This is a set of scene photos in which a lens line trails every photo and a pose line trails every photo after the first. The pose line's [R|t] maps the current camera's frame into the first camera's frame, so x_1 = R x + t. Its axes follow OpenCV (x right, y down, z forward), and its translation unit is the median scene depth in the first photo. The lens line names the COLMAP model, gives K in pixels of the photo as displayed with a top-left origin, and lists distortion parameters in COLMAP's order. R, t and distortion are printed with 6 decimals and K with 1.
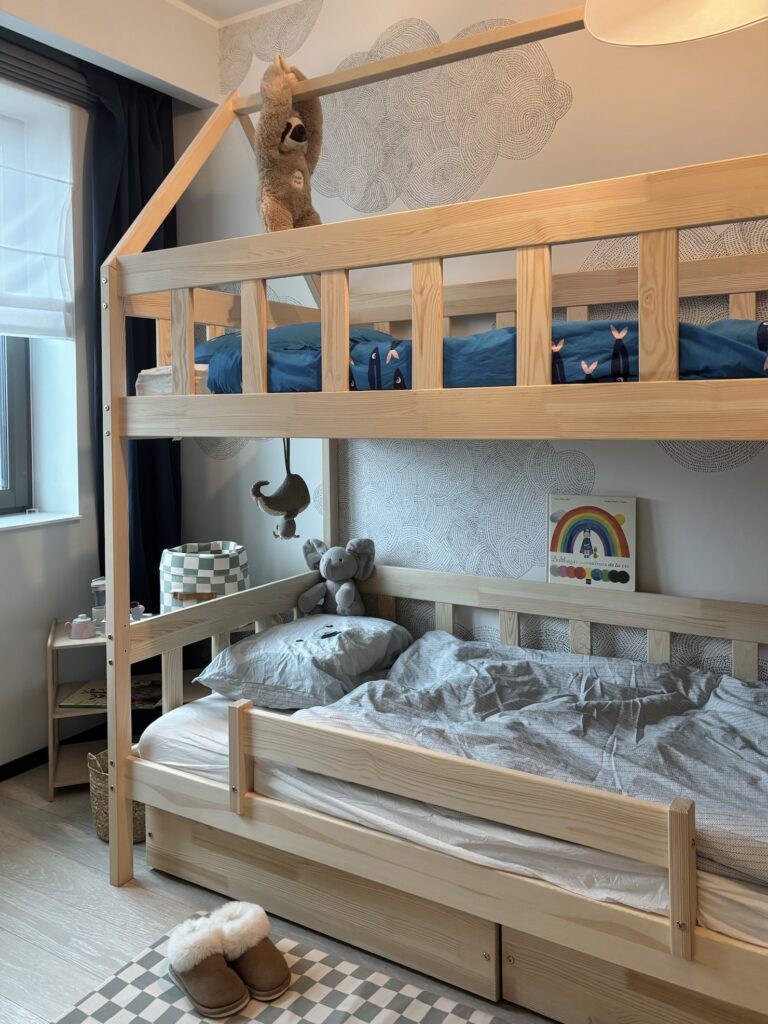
lens RADIAL K [[837.1, 0, 385.2], [0, 837.1, 418.2], [0, 0, 1]] dist [0.010571, -0.002171]
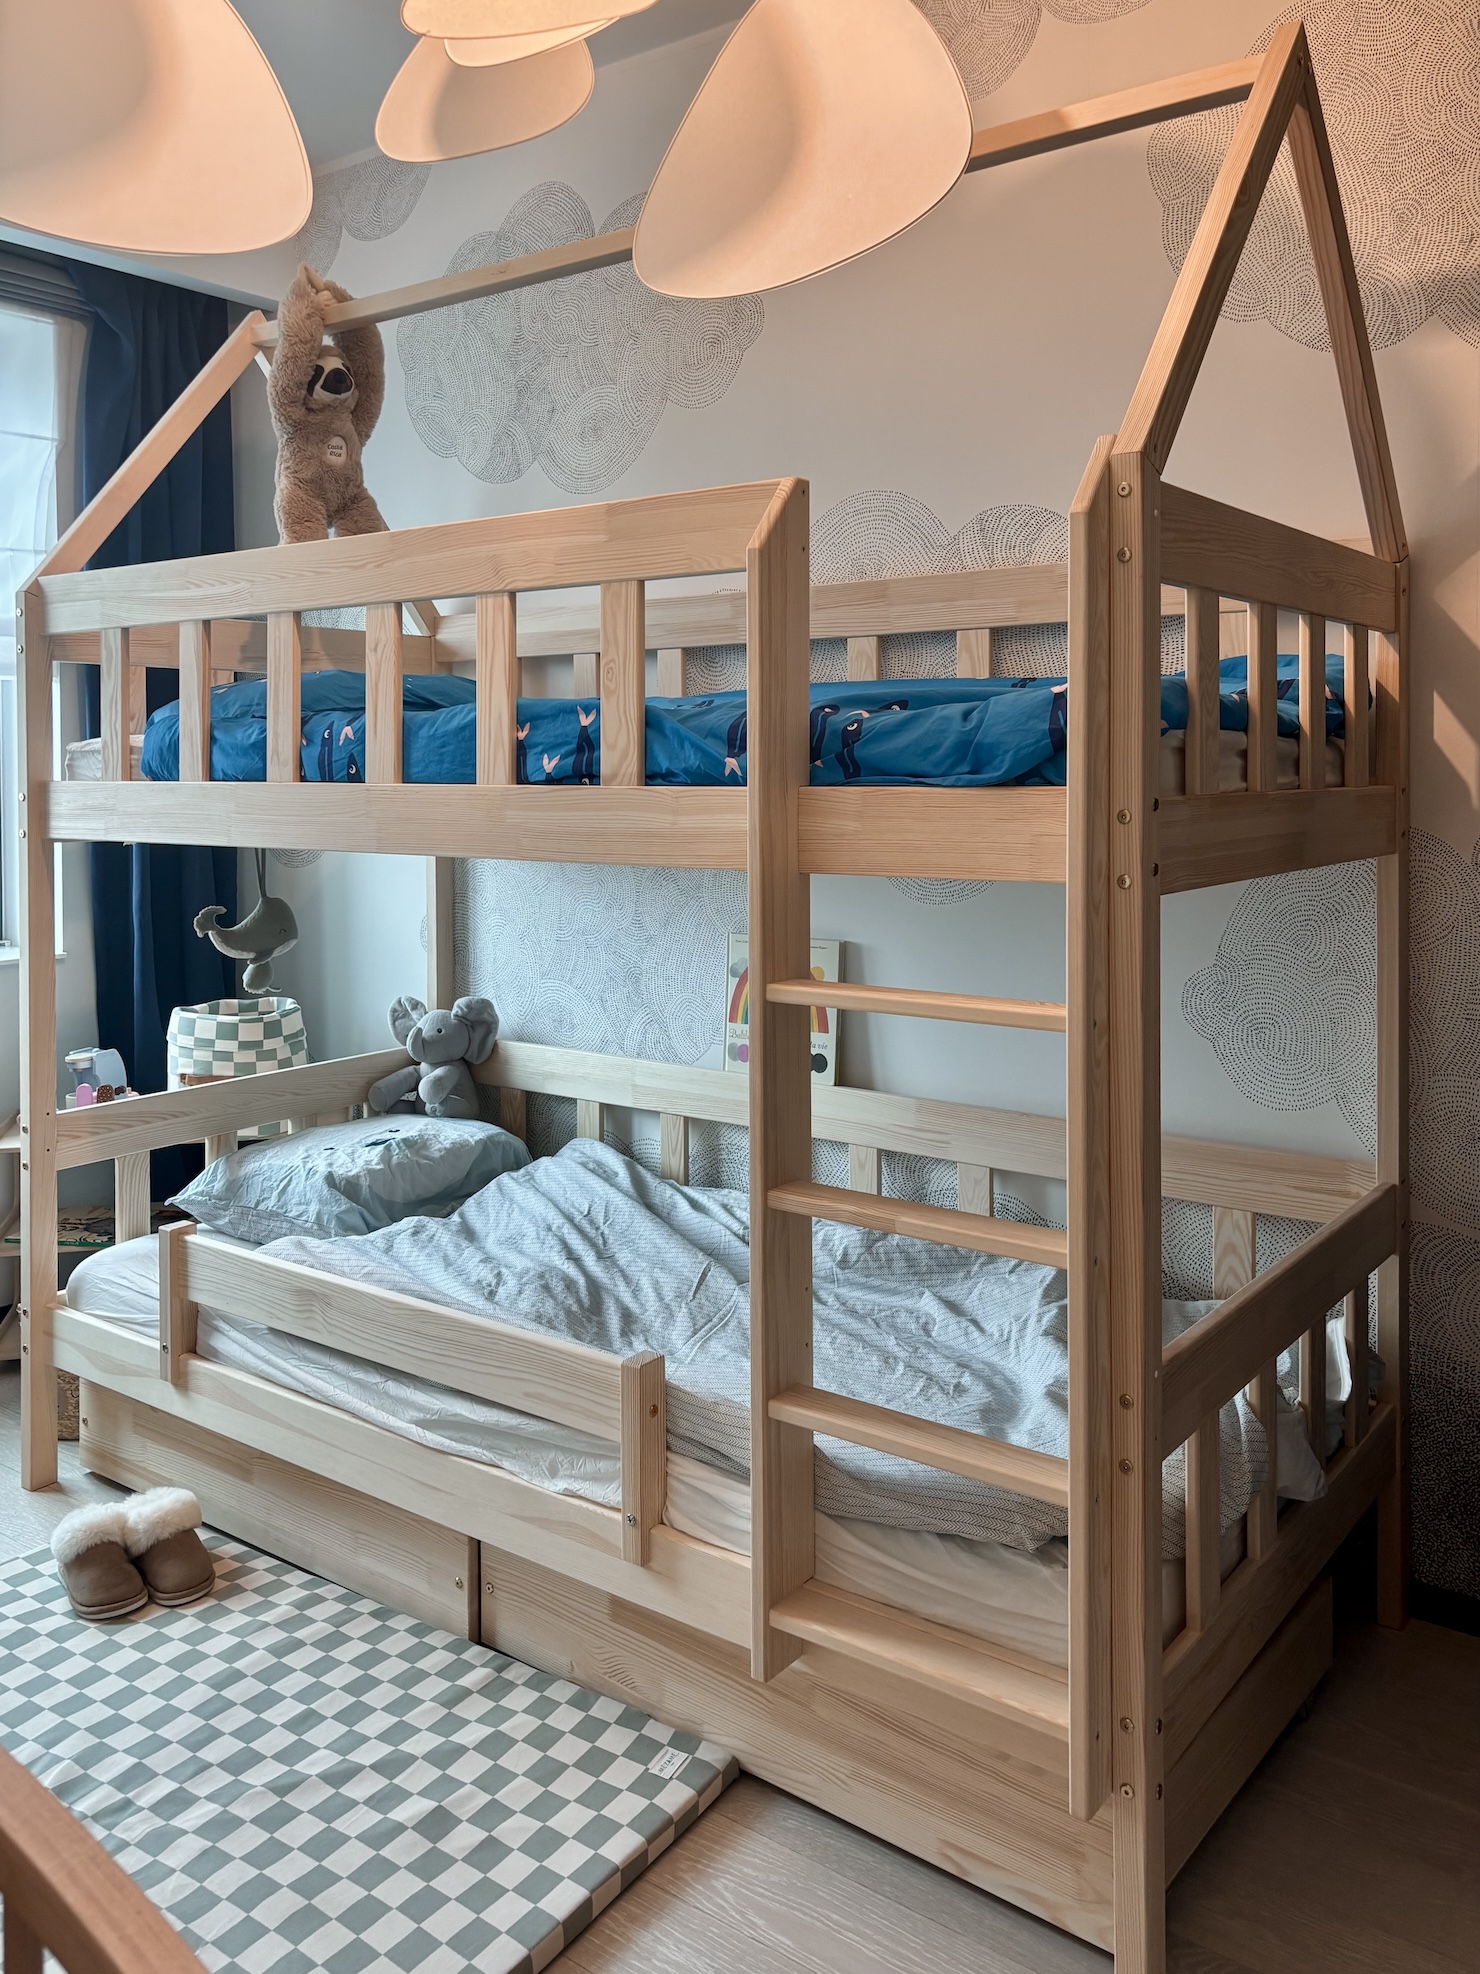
lens RADIAL K [[1616.8, 0, 740.8], [0, 1616.8, 771.3], [0, 0, 1]] dist [-0.000286, 0.004392]
pose [[0.996021, 0.010096, -0.088540, 0.344029], [-0.010340, 0.999944, -0.002301, -0.033481], [0.088512, 0.003207, 0.996070, -0.251481]]
